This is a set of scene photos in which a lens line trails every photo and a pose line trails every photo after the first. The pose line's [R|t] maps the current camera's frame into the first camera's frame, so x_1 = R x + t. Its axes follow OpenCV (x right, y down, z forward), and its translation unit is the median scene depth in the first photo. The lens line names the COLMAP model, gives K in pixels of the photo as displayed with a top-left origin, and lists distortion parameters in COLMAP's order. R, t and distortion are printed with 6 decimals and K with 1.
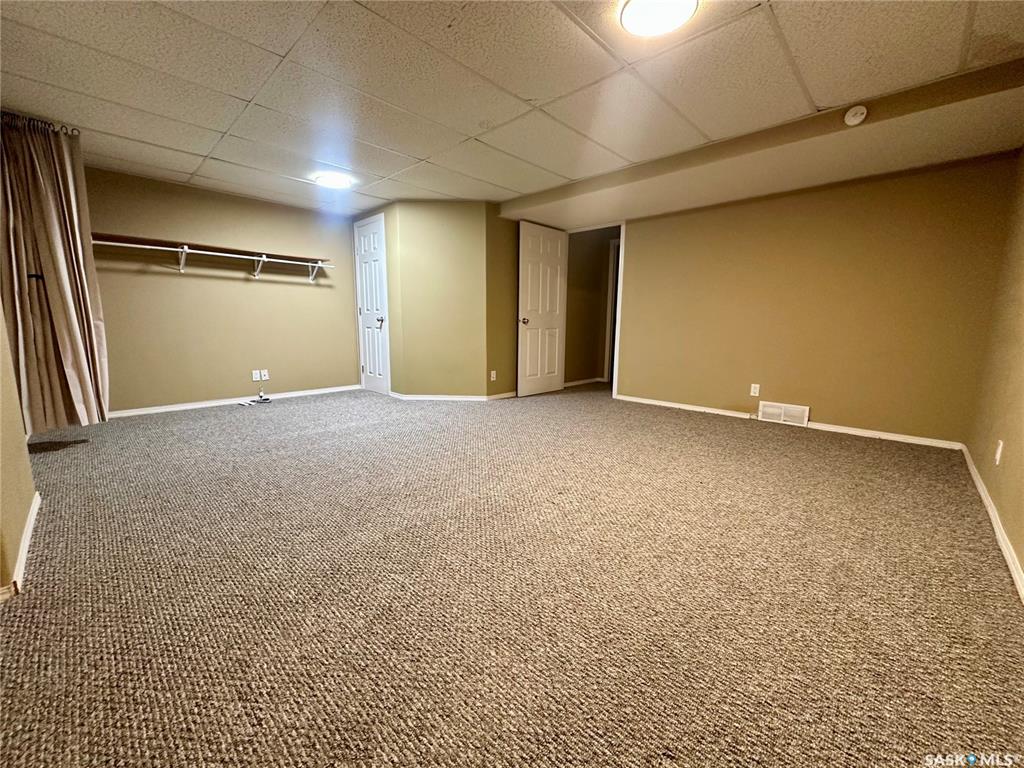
lens RADIAL K [[408.9, 0, 512.1], [0, 408.9, 381.3], [0, 0, 1]] dist [-0.001646, 0.000407]
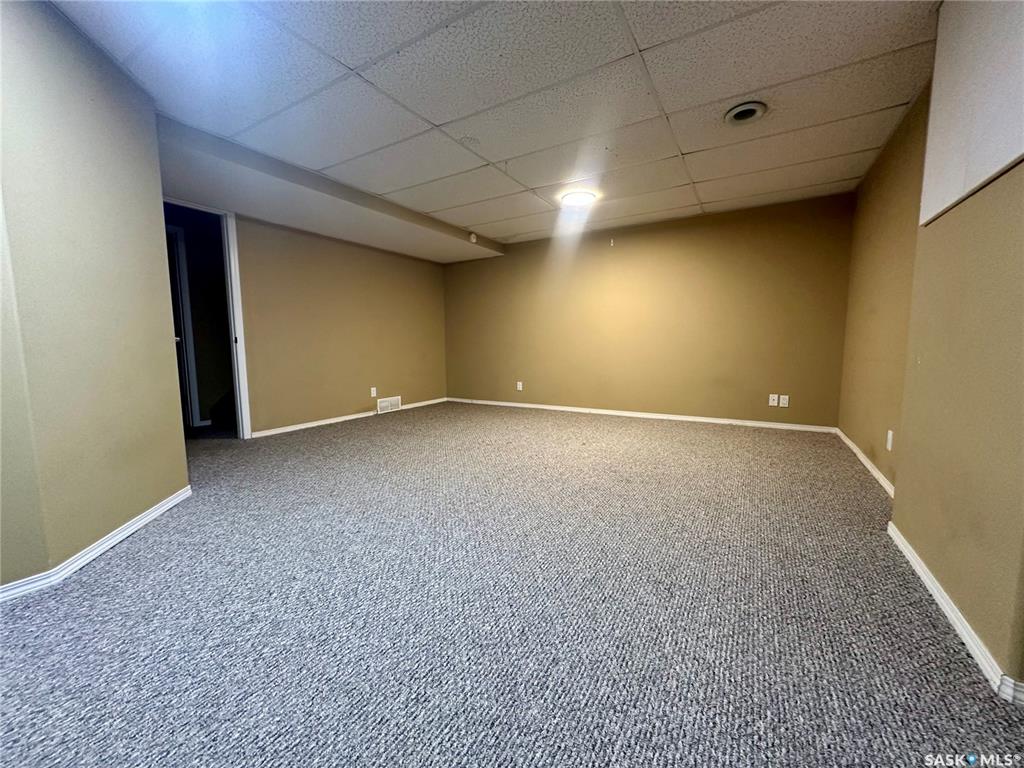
lens RADIAL K [[408.9, 0, 509.7], [0, 408.9, 384.4], [0, 0, 1]] dist [-0.001646, 0.000407]
pose [[-0.220131, -0.104951, 0.969808, -0.704036], [0.146782, 0.979312, 0.139297, -0.111283], [-0.964364, 0.173014, -0.200172, 0.770271]]
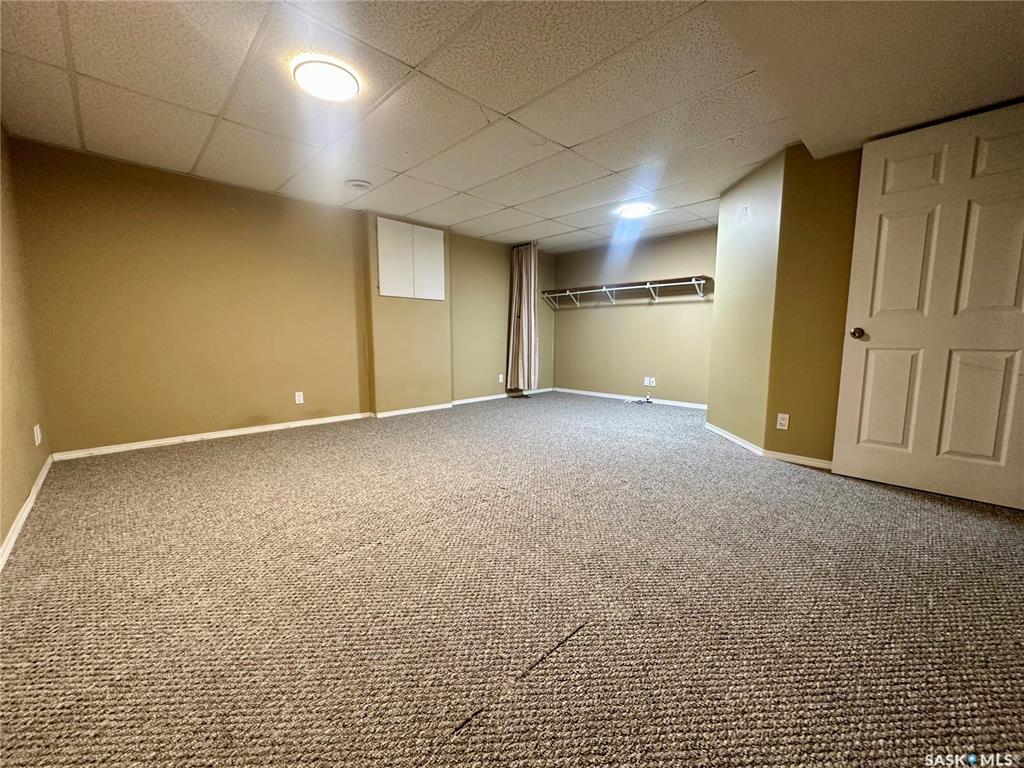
lens RADIAL K [[408.9, 0, 514.6], [0, 408.9, 386.2], [0, 0, 1]] dist [-0.001646, 0.000407]
pose [[-0.021522, 0.110746, -0.993616, 0.626529], [-0.146189, 0.982815, 0.112709, -0.083387], [0.989023, 0.147682, -0.004963, 0.640284]]
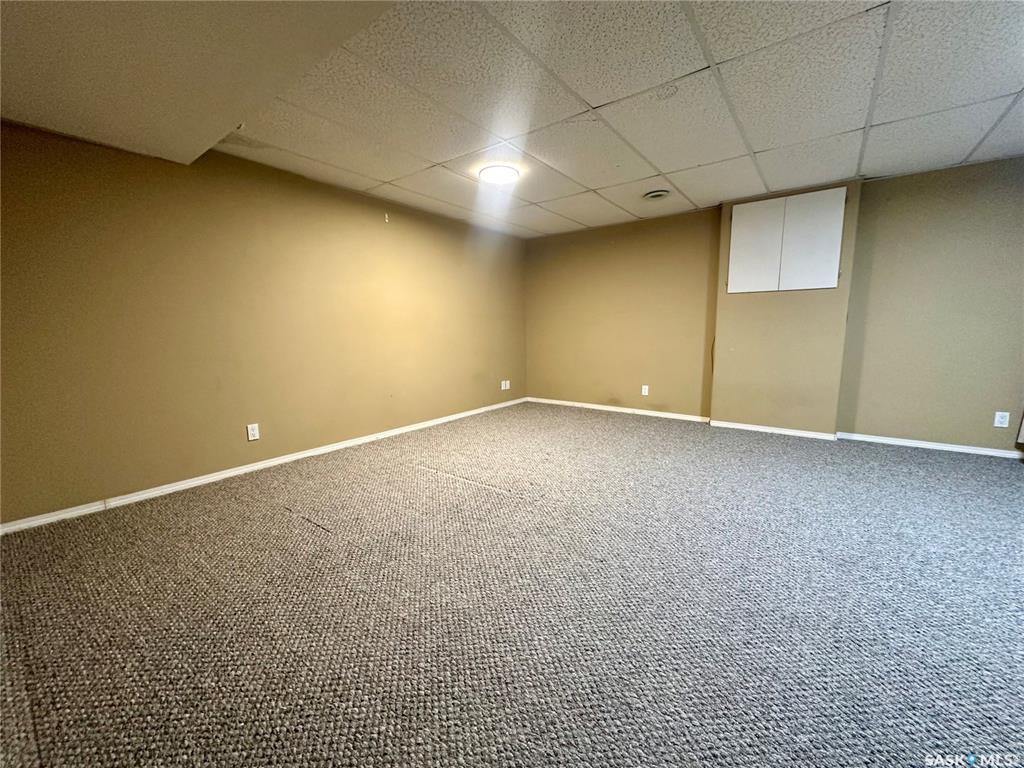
lens RADIAL K [[408.9, 0, 512.4], [0, 408.9, 384.4], [0, 0, 1]] dist [-0.001646, 0.000407]
pose [[-0.992633, 0.017972, -0.119817, 0.177900], [-0.015653, 0.961626, 0.273918, -0.193169], [0.120142, 0.273775, -0.954260, 1.166618]]
